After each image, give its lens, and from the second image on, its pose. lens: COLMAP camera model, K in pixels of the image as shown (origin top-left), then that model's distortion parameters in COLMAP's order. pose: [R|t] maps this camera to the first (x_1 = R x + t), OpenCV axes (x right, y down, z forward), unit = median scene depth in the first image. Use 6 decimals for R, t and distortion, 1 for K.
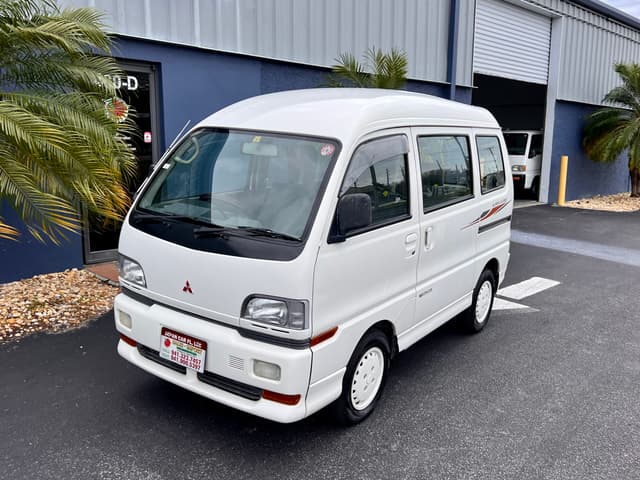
lens RADIAL K [[574.9, 0, 342.8], [0, 574.9, 246.9], [0, 0, 1]] dist [0.040729, -0.033664]
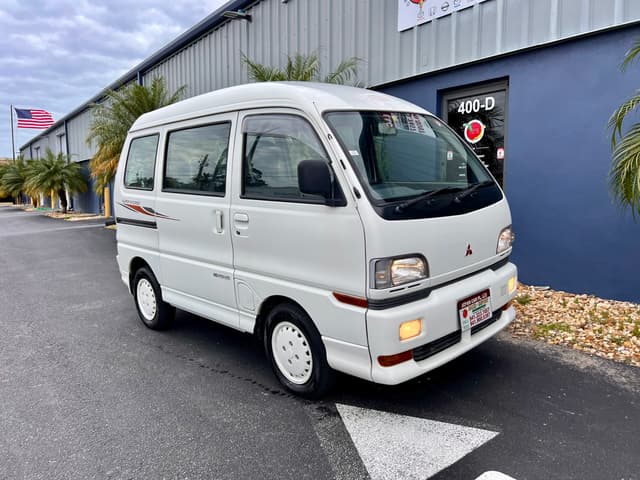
lens RADIAL K [[482.3, 0, 318.8], [0, 482.3, 241.6], [0, 0, 1]] dist [0.034986, -0.025079]
pose [[-0.158762, 0.090824, -0.983130, 0.844212], [-0.170284, 0.978319, 0.117878, -0.131229], [0.972521, 0.186126, -0.139854, 1.283754]]
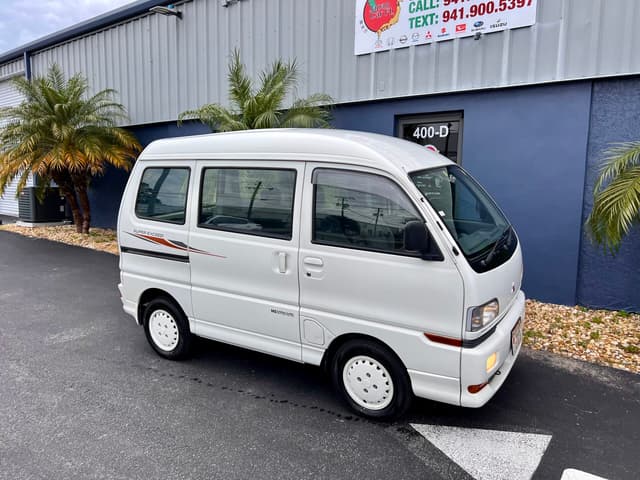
lens RADIAL K [[482.3, 0, 320.9], [0, 482.3, 241.2], [0, 0, 1]] dist [0.034986, -0.025079]
pose [[0.101089, 0.121128, -0.987476, 0.914373], [-0.184135, 0.977690, 0.101078, -0.172089], [0.977689, 0.171611, 0.121138, 0.993441]]
